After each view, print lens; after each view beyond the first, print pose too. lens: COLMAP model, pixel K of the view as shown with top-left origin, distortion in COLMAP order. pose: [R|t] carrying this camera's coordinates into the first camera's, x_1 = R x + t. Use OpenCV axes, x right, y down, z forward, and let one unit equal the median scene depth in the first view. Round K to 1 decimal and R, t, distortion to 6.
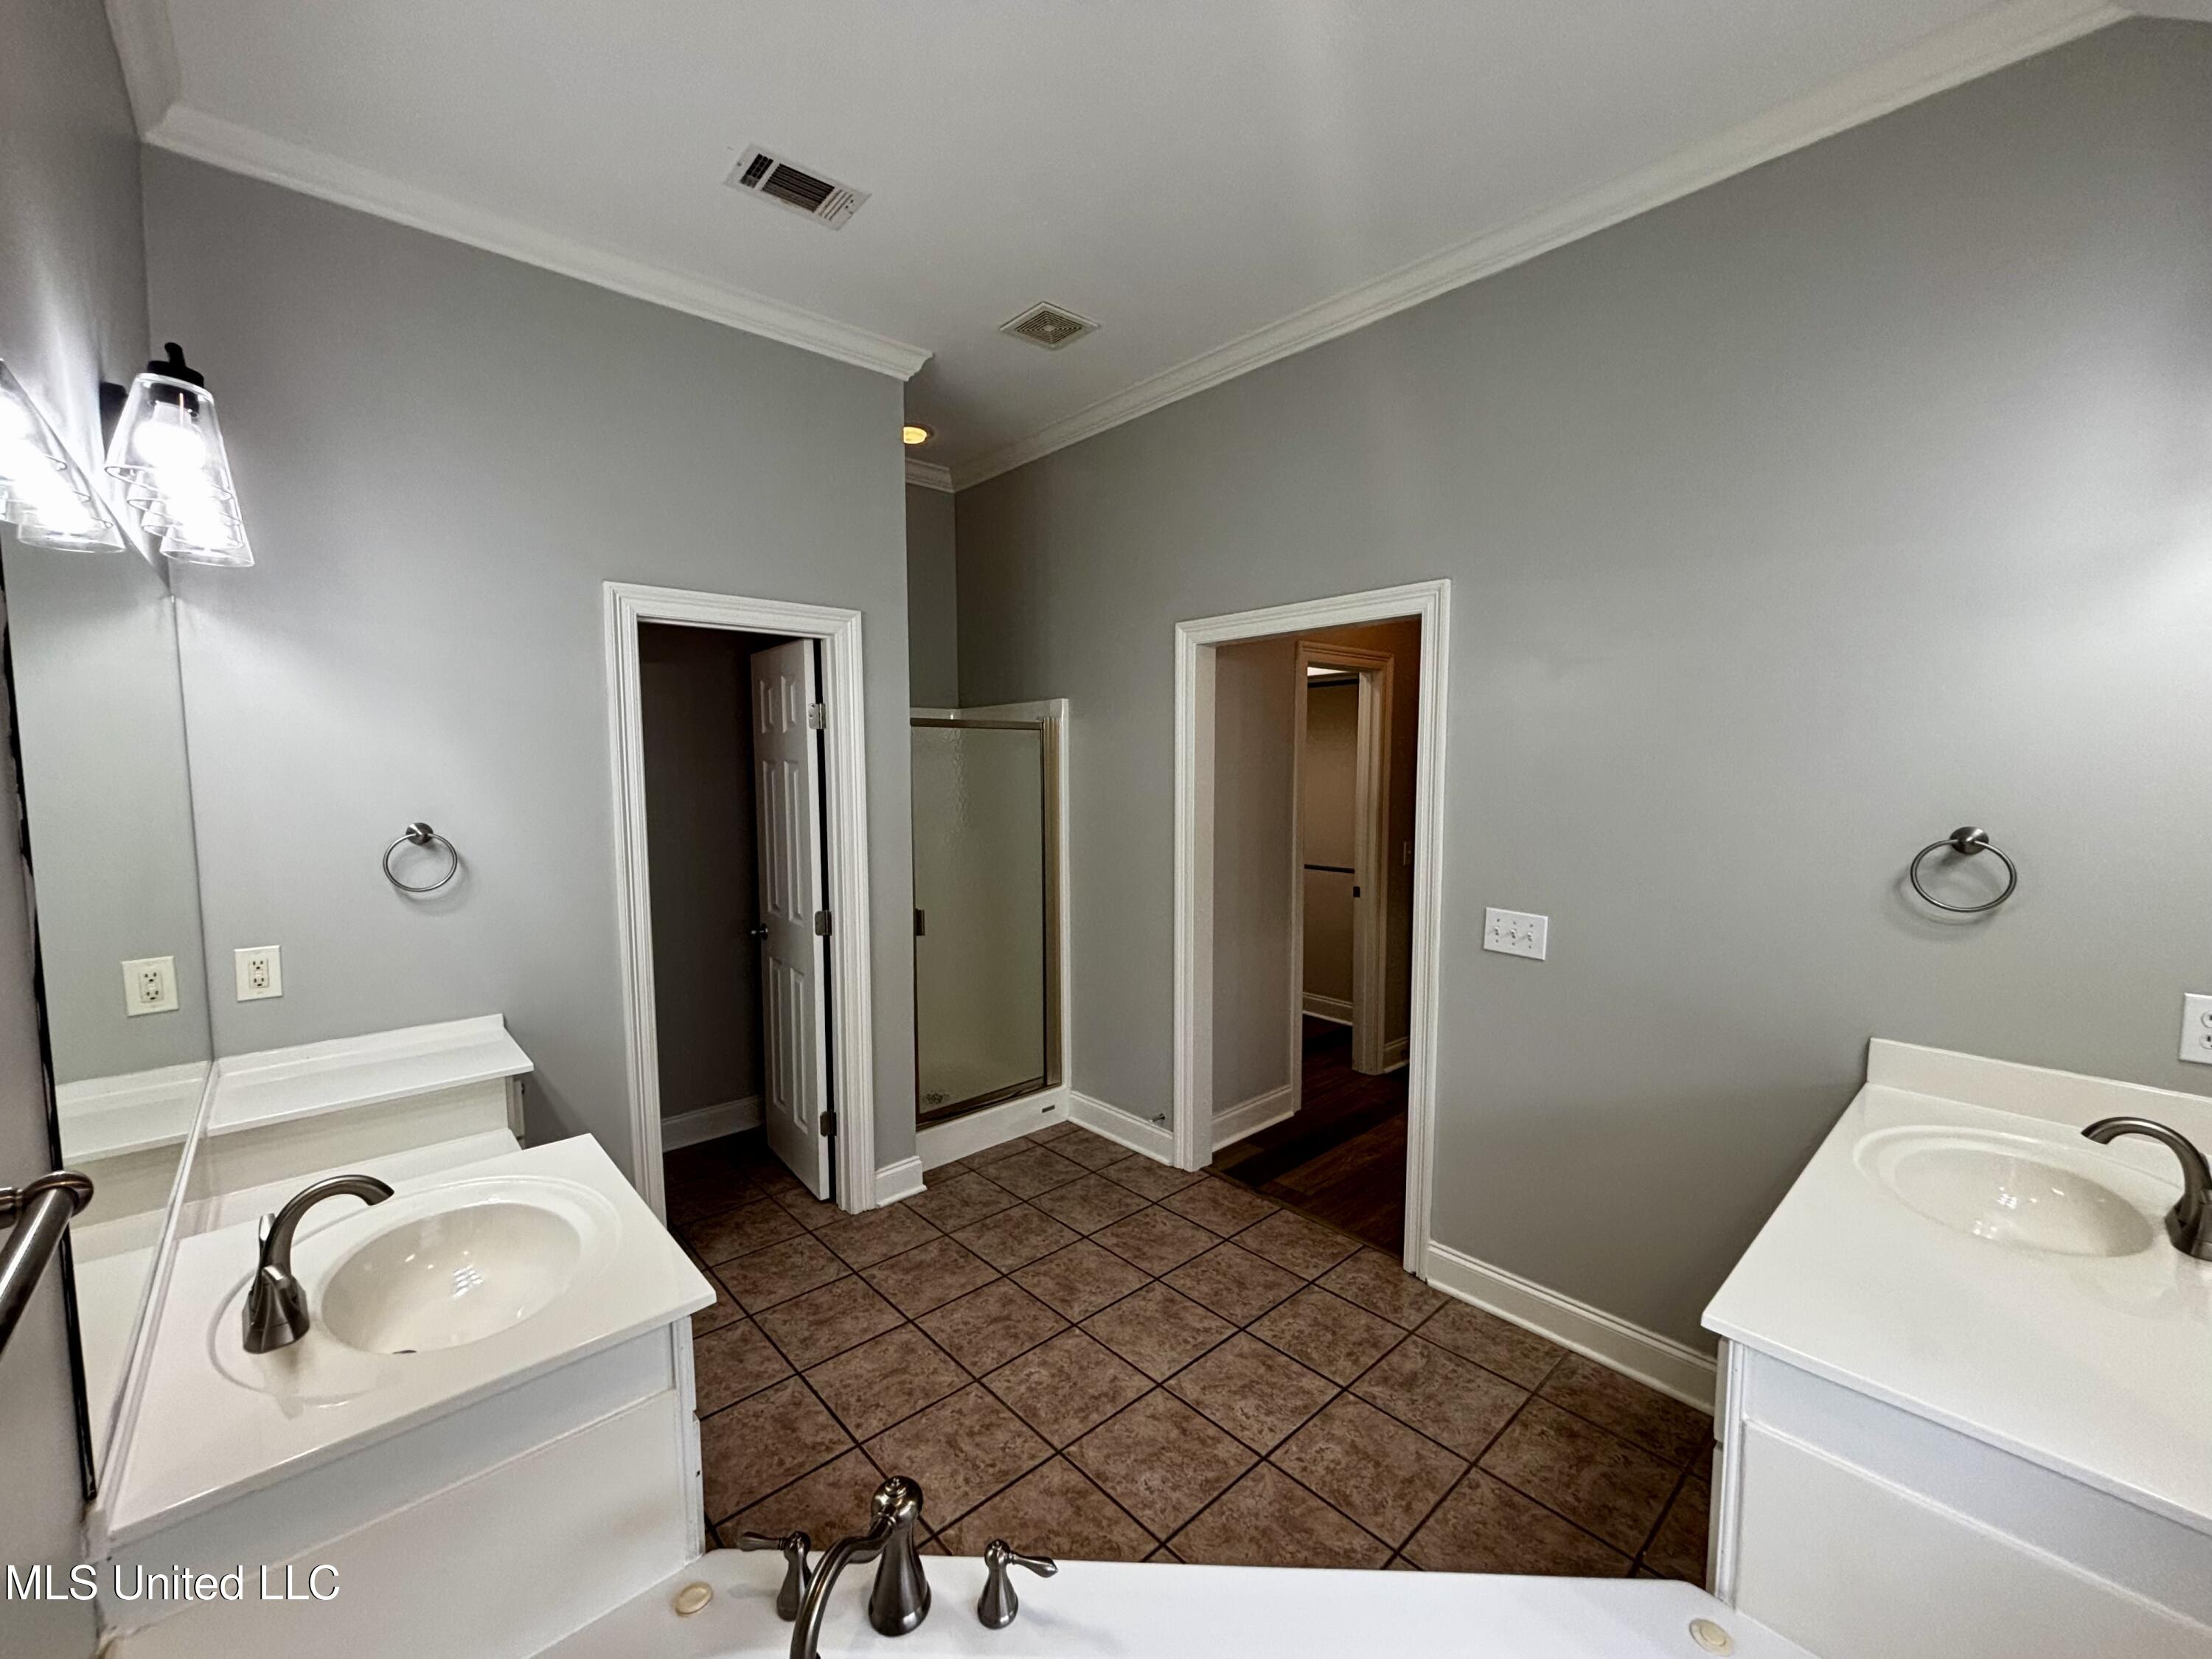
lens RADIAL K [[880.2, 0, 1106.0], [0, 880.2, 829.5], [0, 0, 1]] dist [-0.026622, -0.000018]
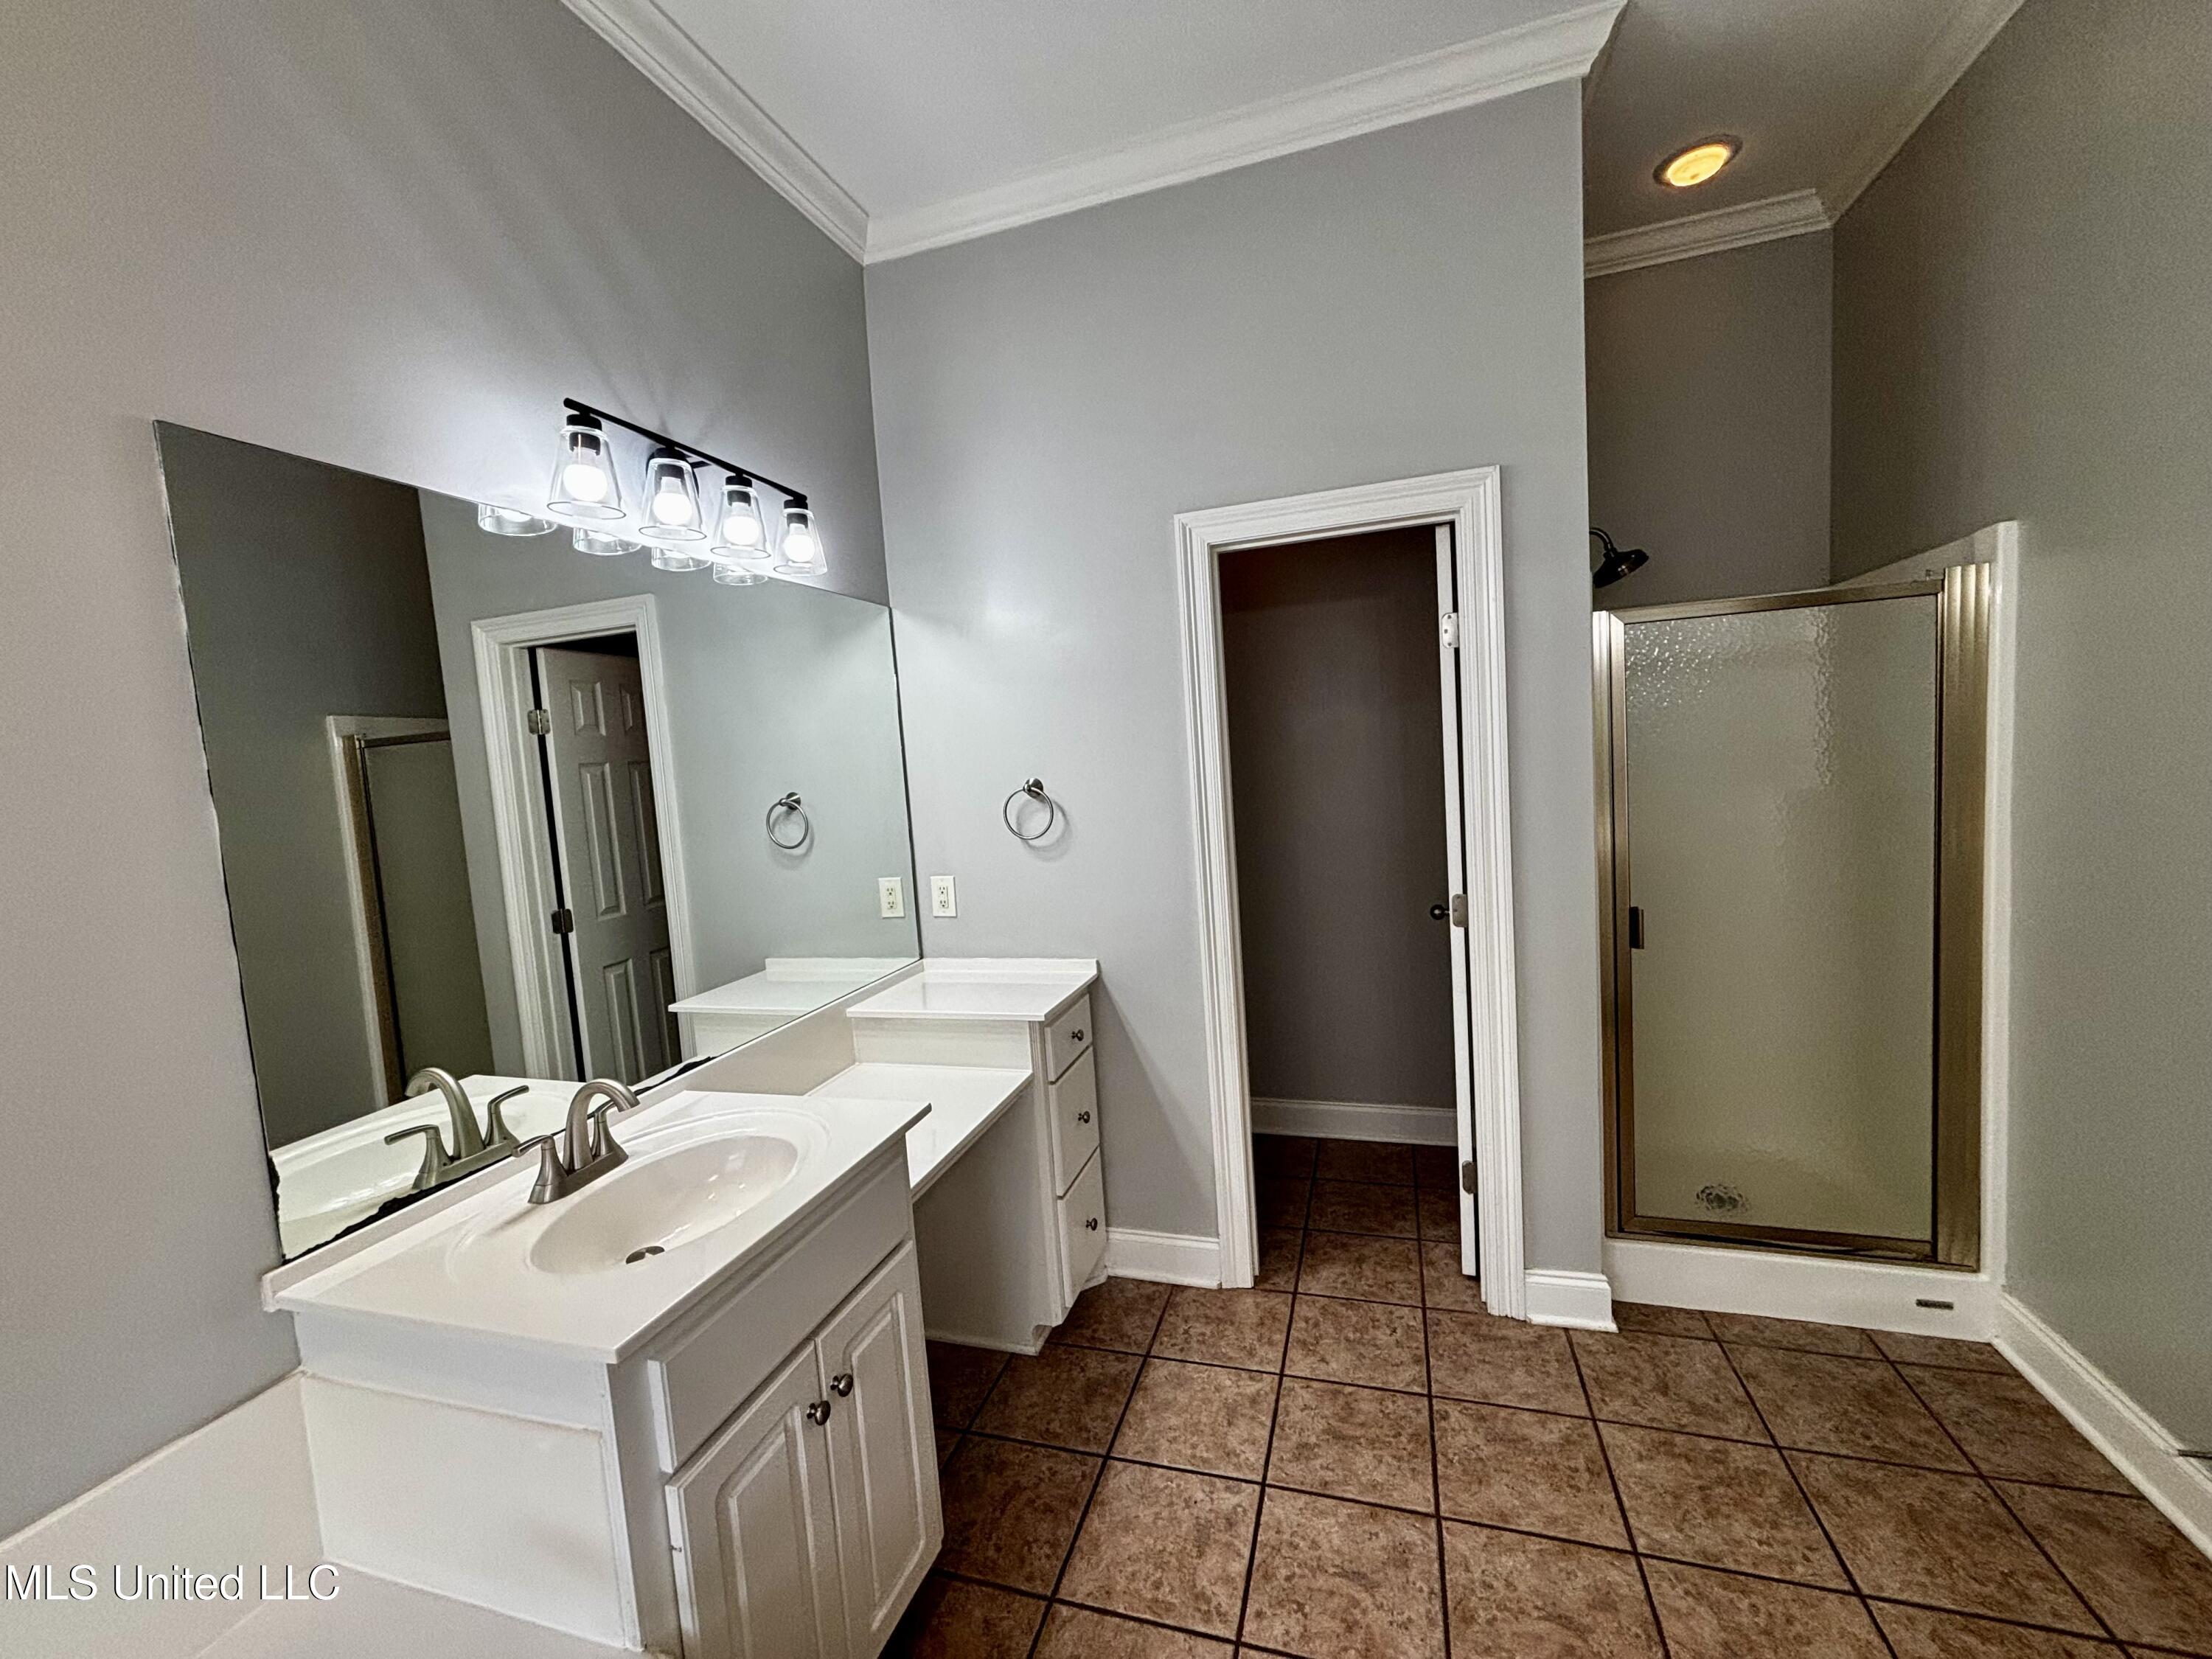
lens RADIAL K [[887.4, 0, 1105.4], [0, 887.4, 833.1], [0, 0, 1]] dist [-0.000013, 0.000622]
pose [[0.502222, 0.043860, -0.863626, 0.198993], [-0.004208, 0.998825, 0.048279, 0.007079], [0.864728, -0.020612, 0.501816, 0.419950]]
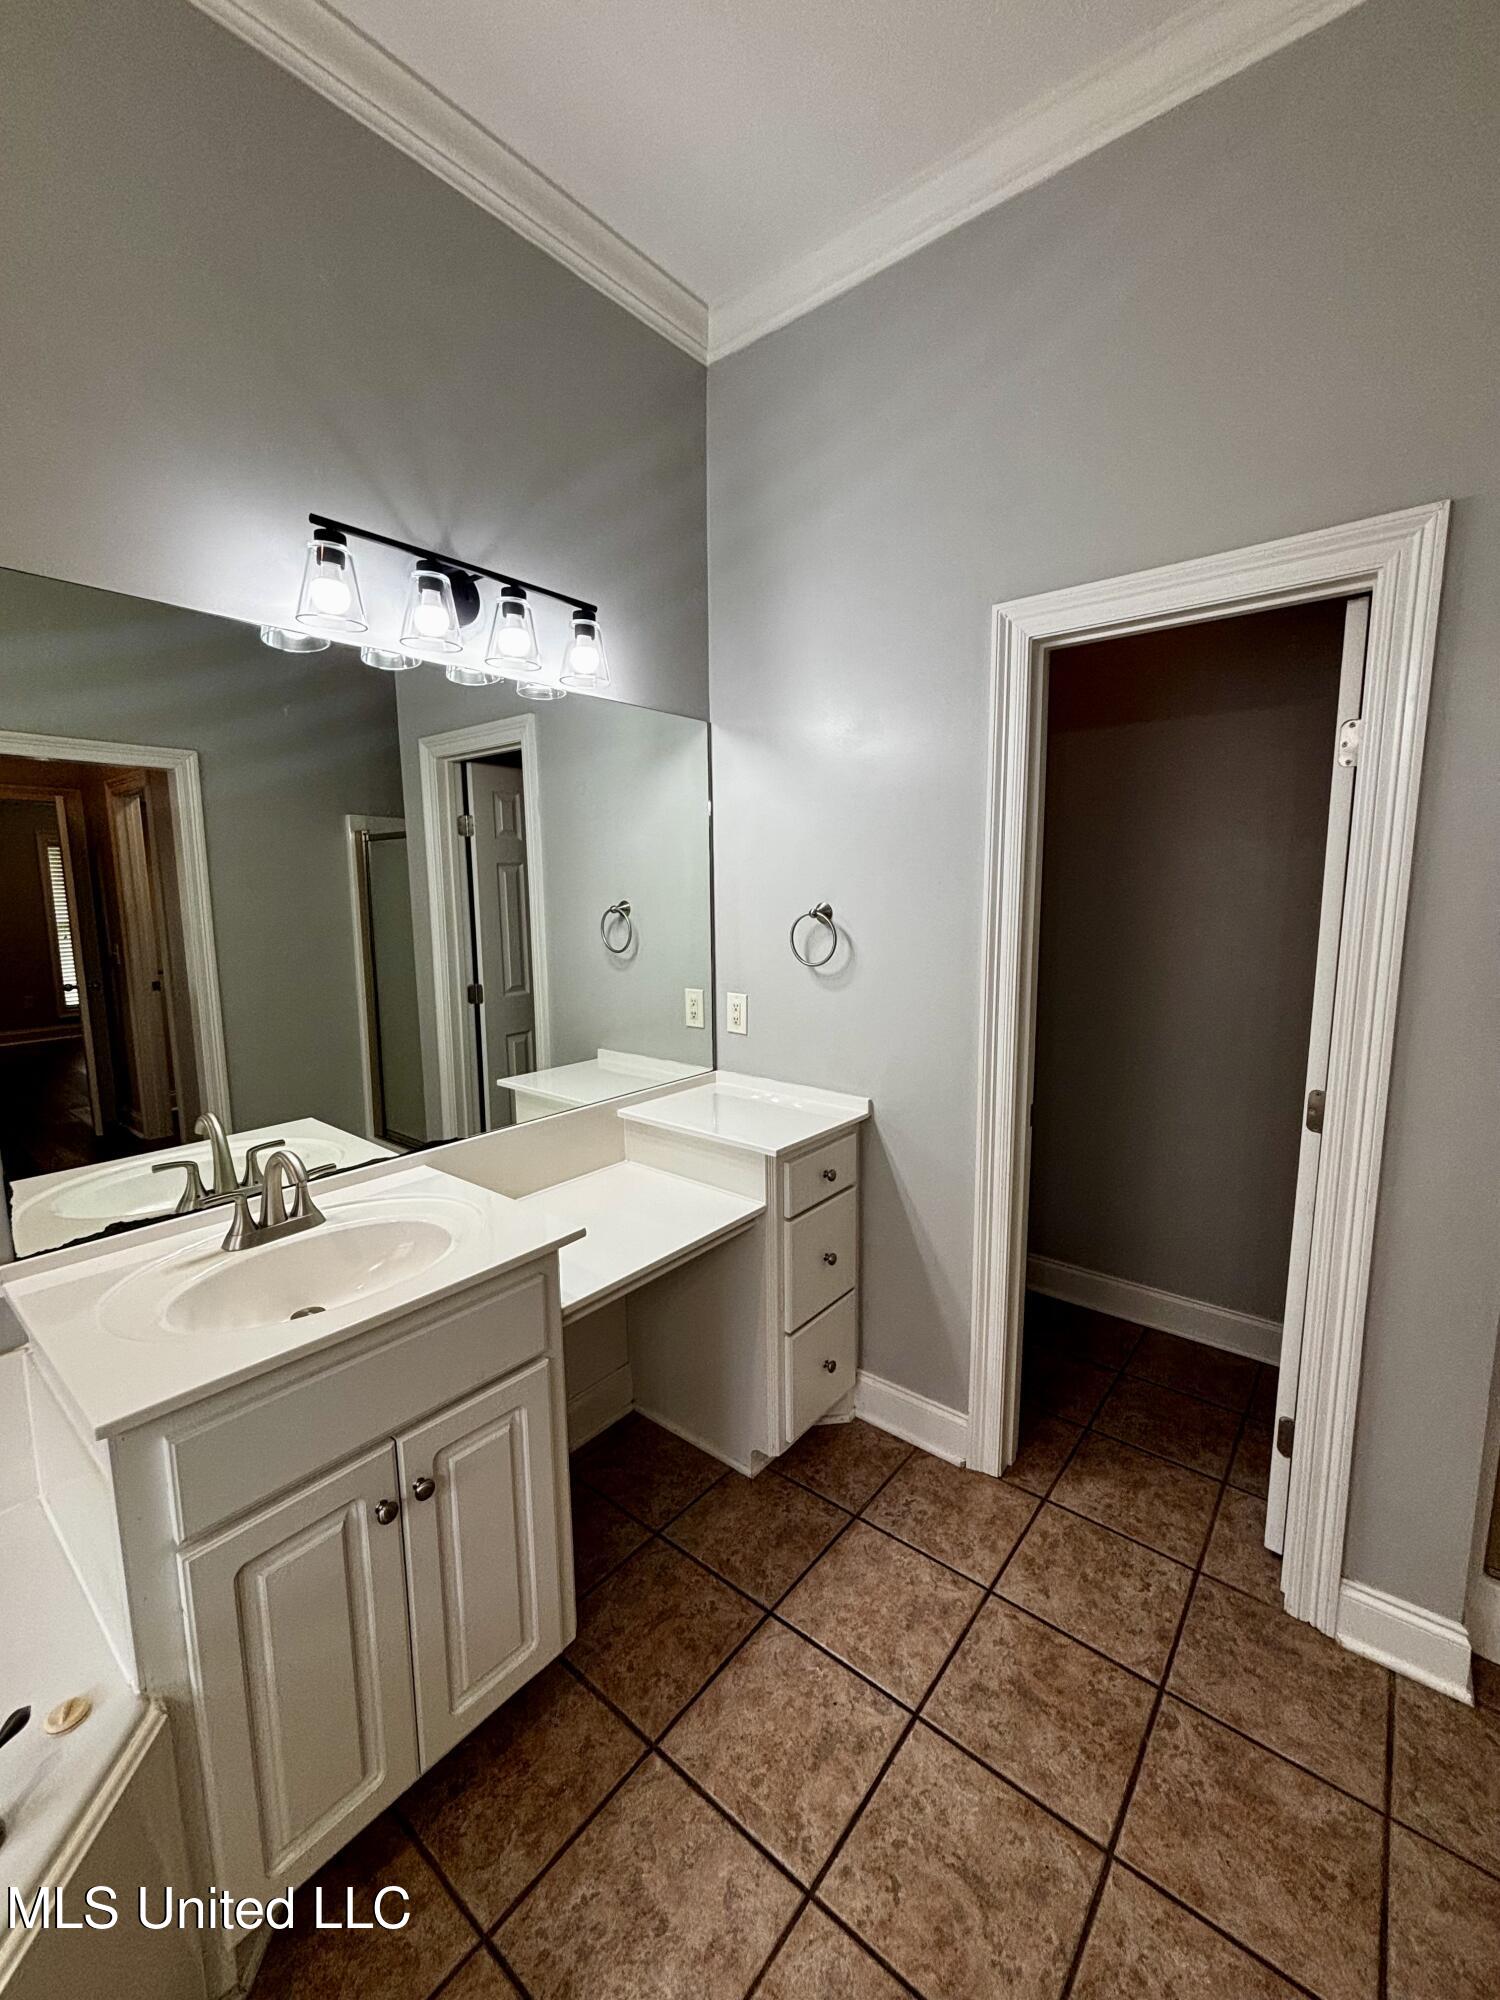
lens RADIAL K [[803.2, 0, 750.0], [0, 803.2, 1000.0], [0, 0, 1]] dist [0.005446, 0.000058]
pose [[0.151855, 0.140166, -0.978414, 0.148422], [-0.074051, 0.988725, 0.130151, -0.008569], [0.985625, 0.052688, 0.160522, 0.628985]]
